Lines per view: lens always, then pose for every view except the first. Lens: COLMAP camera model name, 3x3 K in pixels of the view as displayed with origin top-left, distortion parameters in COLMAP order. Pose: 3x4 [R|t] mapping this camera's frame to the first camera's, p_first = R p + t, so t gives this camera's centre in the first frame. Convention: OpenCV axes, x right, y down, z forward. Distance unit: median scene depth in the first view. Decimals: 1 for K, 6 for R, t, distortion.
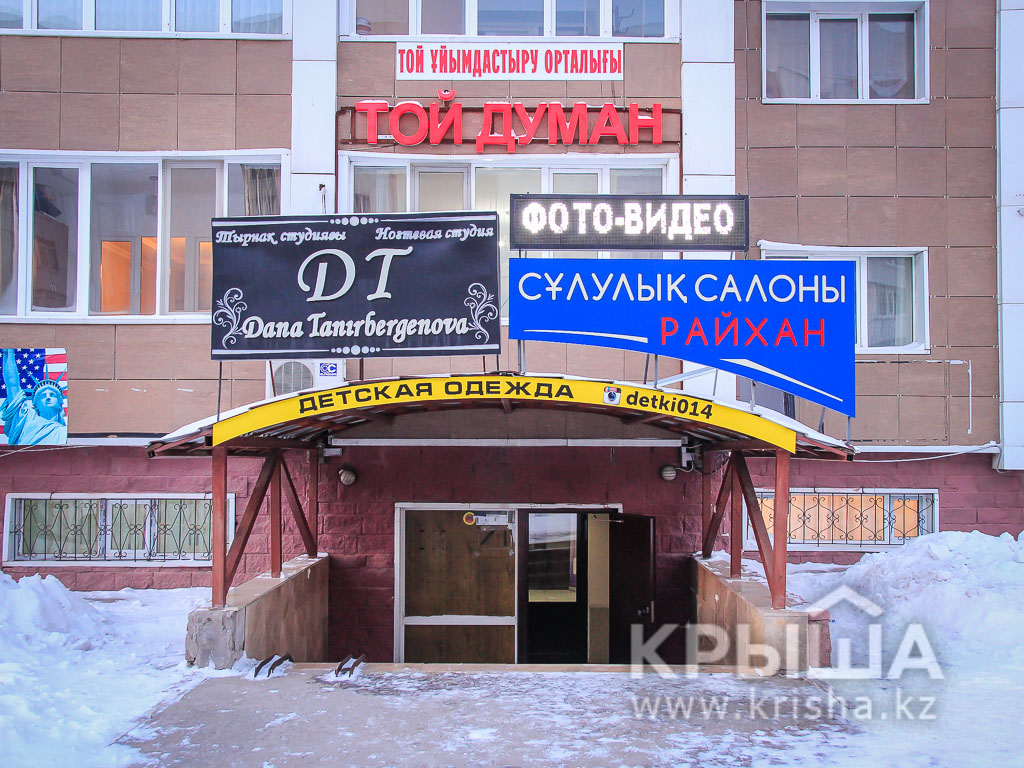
lens RADIAL K [[1101.8, 0, 511.7], [0, 1101.8, 386.0], [0, 0, 1]] dist [0.024454, 0.000000]
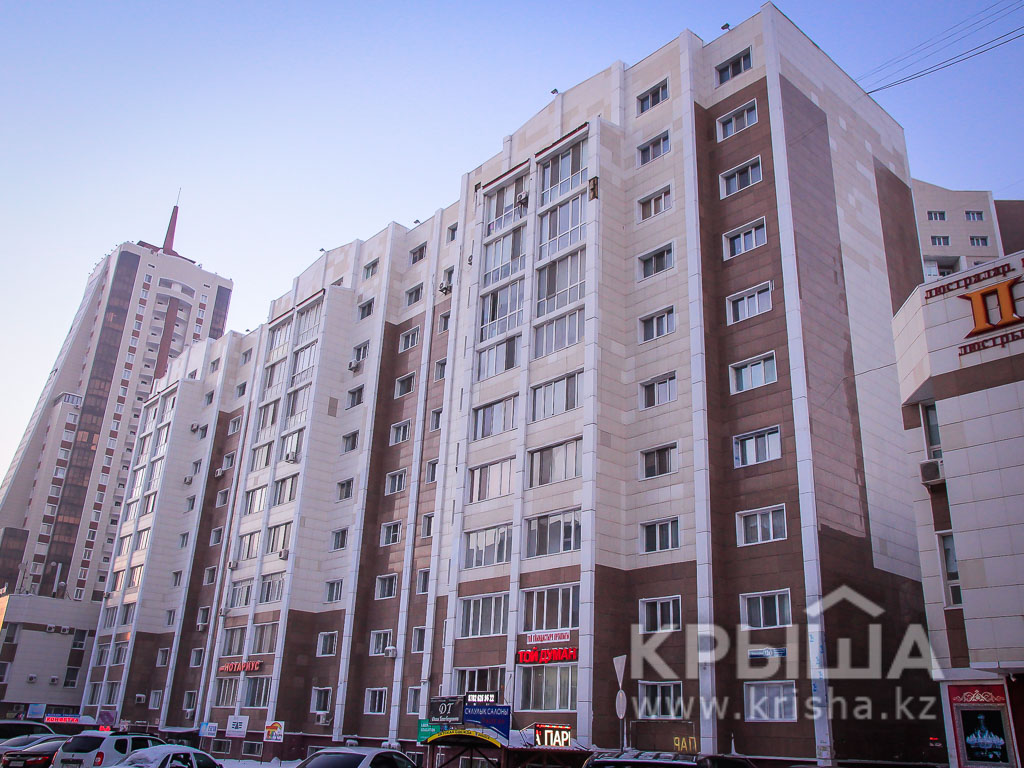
lens RADIAL K [[882.7, 0, 514.1], [0, 882.7, 384.6], [0, 0, 1]] dist [-0.009911, -0.003368]
pose [[0.651507, -0.257154, -0.713730, 2.777282], [-0.006759, 0.938794, -0.344414, -0.083681], [0.758612, 0.229212, 0.609893, -1.349352]]
